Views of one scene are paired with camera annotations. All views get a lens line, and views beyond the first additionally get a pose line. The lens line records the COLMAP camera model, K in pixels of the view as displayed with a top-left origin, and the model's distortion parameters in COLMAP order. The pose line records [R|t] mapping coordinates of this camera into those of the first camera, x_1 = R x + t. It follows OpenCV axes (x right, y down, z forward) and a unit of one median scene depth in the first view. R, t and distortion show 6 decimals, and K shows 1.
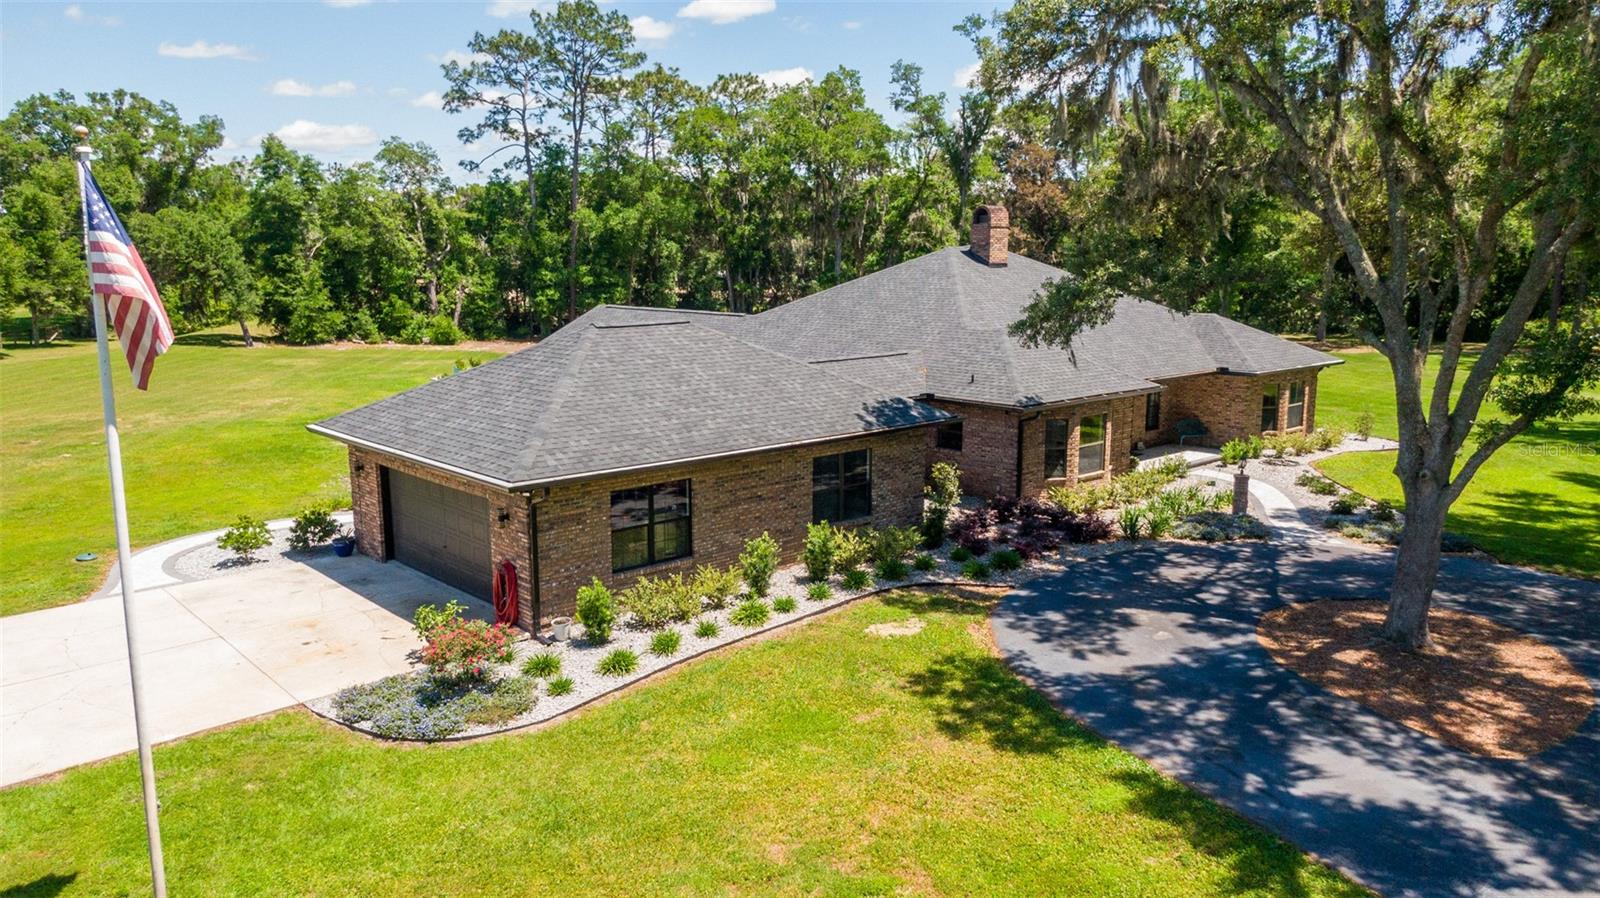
lens RADIAL K [[1133.8, 0, 800.0], [0, 1133.8, 449.0], [0, 0, 1]] dist [0.056483, -0.122839]
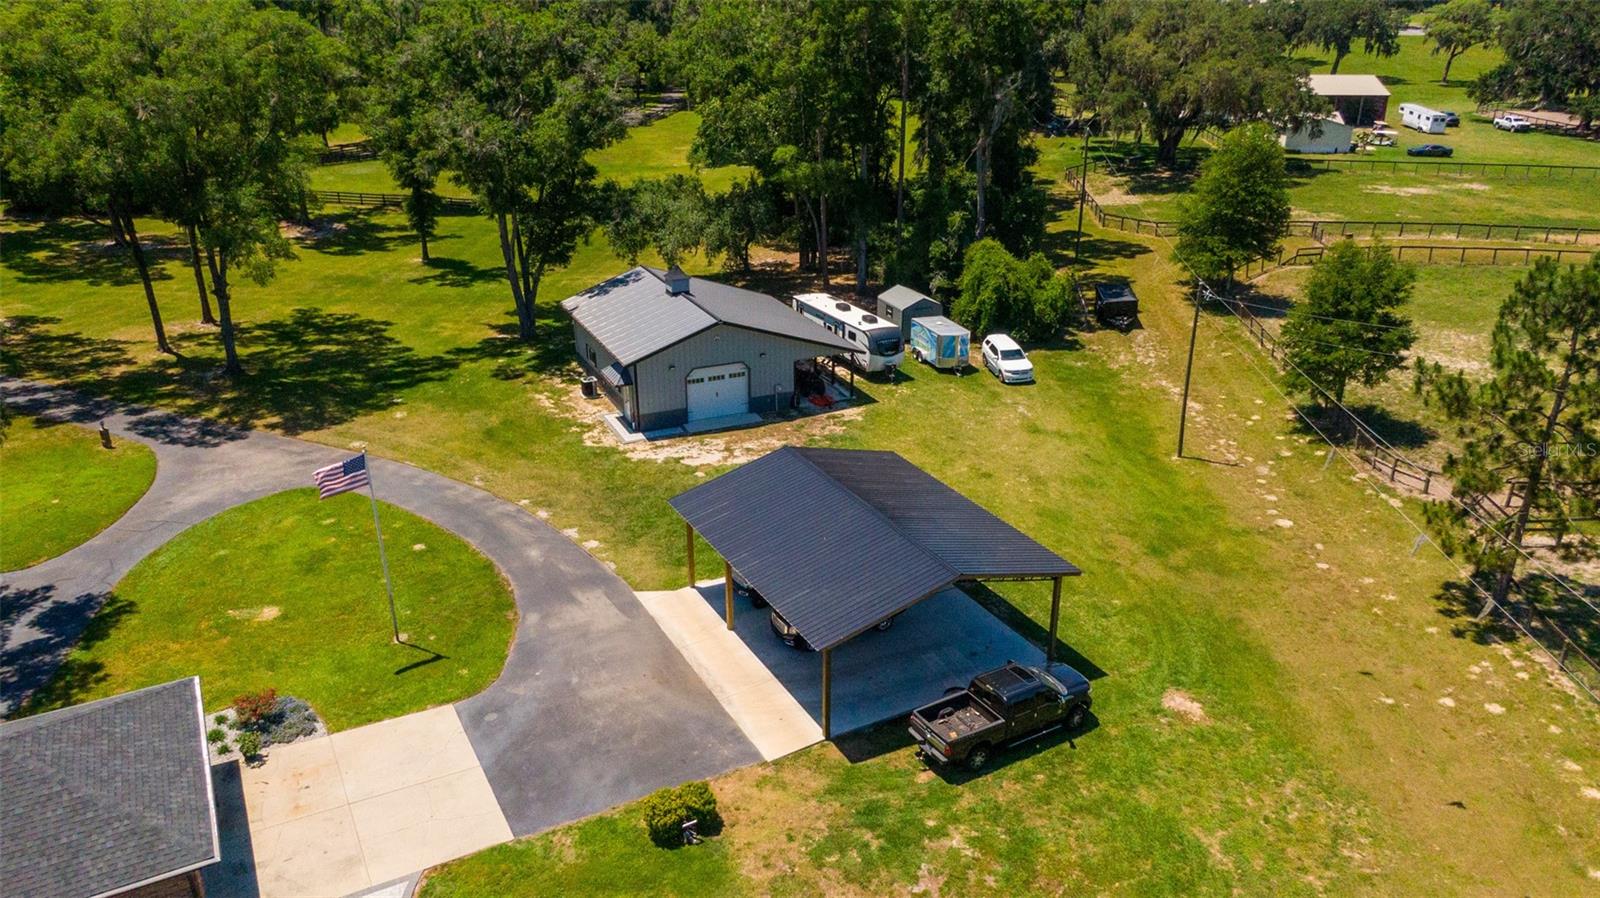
lens RADIAL K [[1137.5, 0, 800.0], [0, 1137.5, 449.0], [0, 0, 1]] dist [0.002052, -0.010707]
pose [[-0.971166, -0.093401, 0.219349, -1.572347], [0.039638, 0.843999, 0.534878, -1.230862], [-0.235088, 0.528150, -0.815961, 2.058083]]
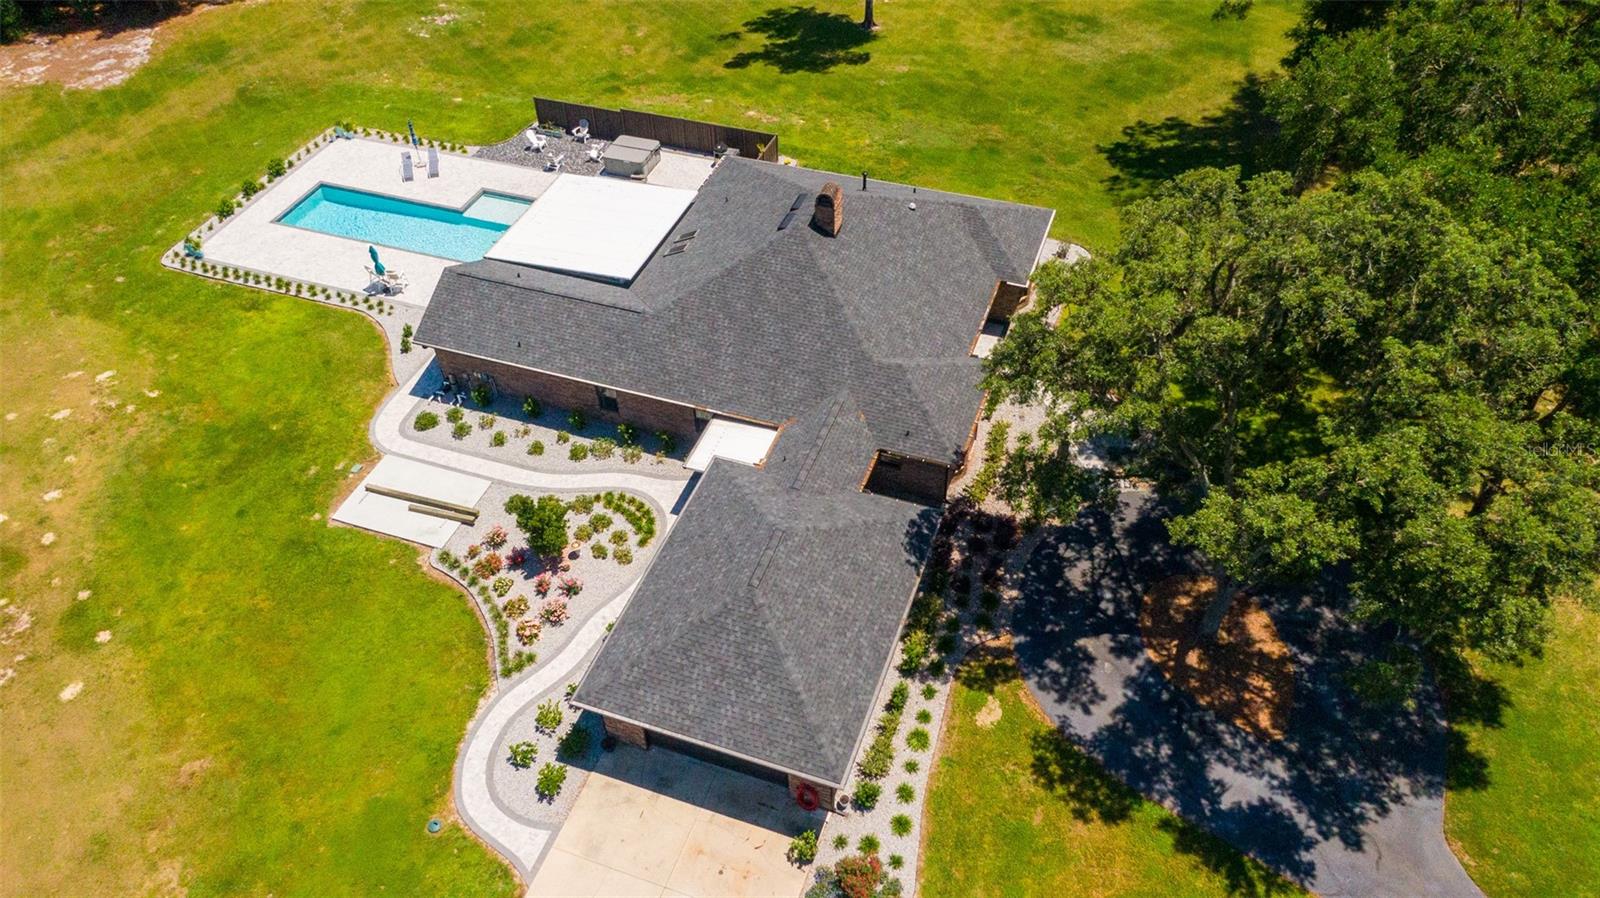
lens RADIAL K [[1137.5, 0, 800.0], [0, 1137.5, 449.0], [0, 0, 1]] dist [0.002052, -0.010707]
pose [[0.886417, -0.338514, 0.315710, -0.689267], [0.099352, 0.805286, 0.584502, -1.429968], [-0.452099, -0.486746, 0.747452, -0.046328]]
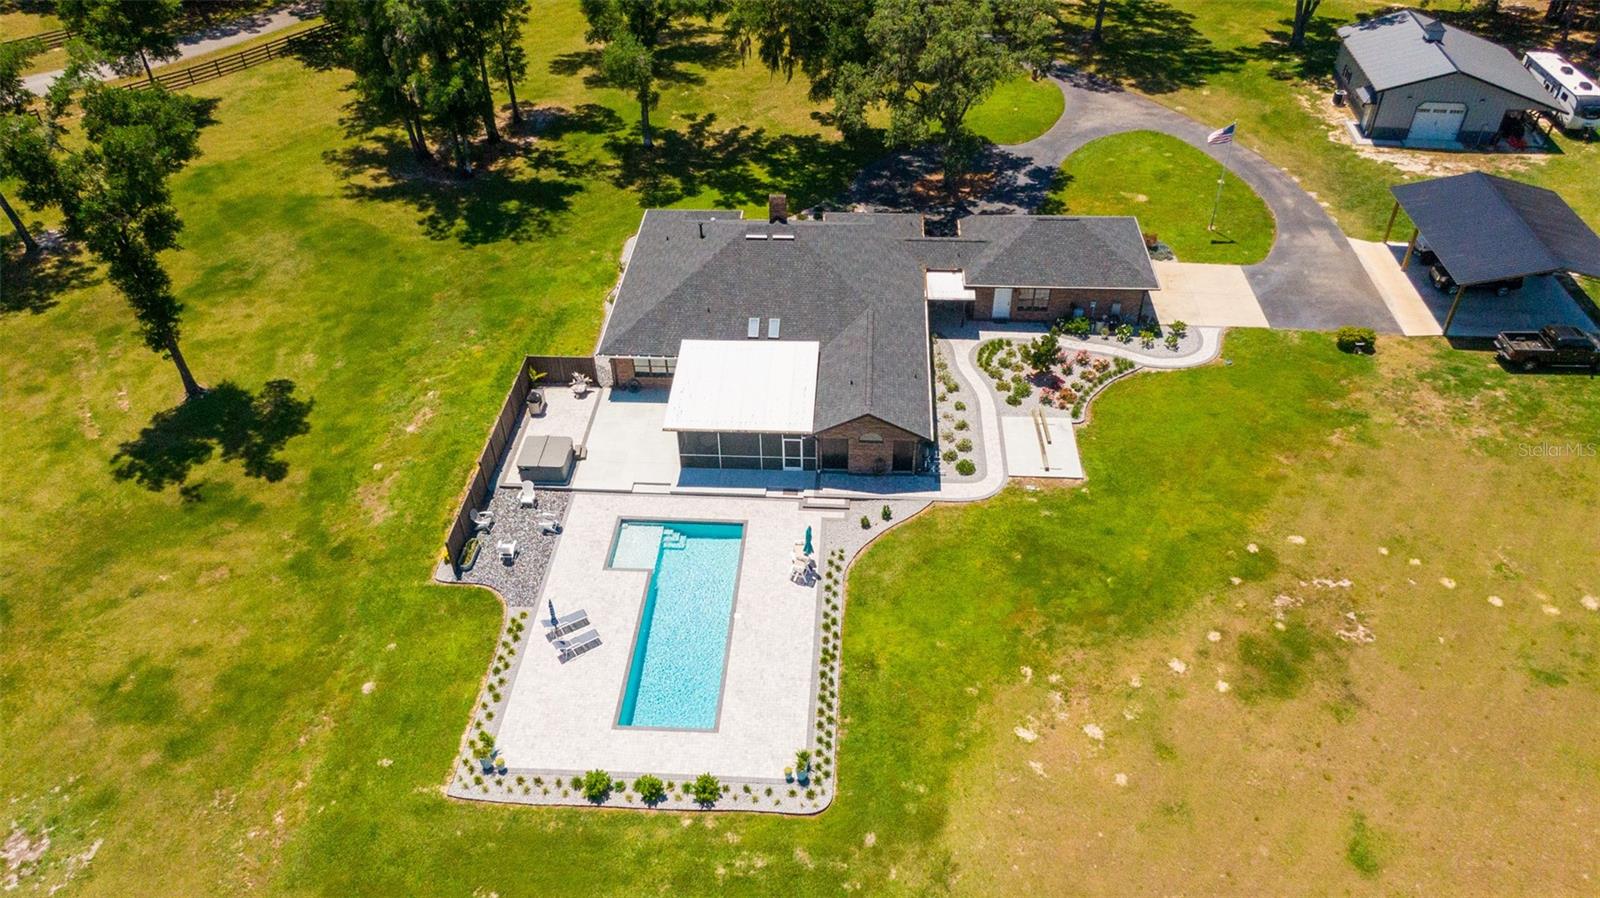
lens RADIAL K [[1137.5, 0, 800.0], [0, 1137.5, 449.0], [0, 0, 1]] dist [0.002052, -0.010707]
pose [[-0.691487, -0.450918, 0.564375, -2.022309], [0.137806, 0.684576, 0.715797, -2.381545], [-0.709123, 0.572738, -0.411236, 3.855971]]
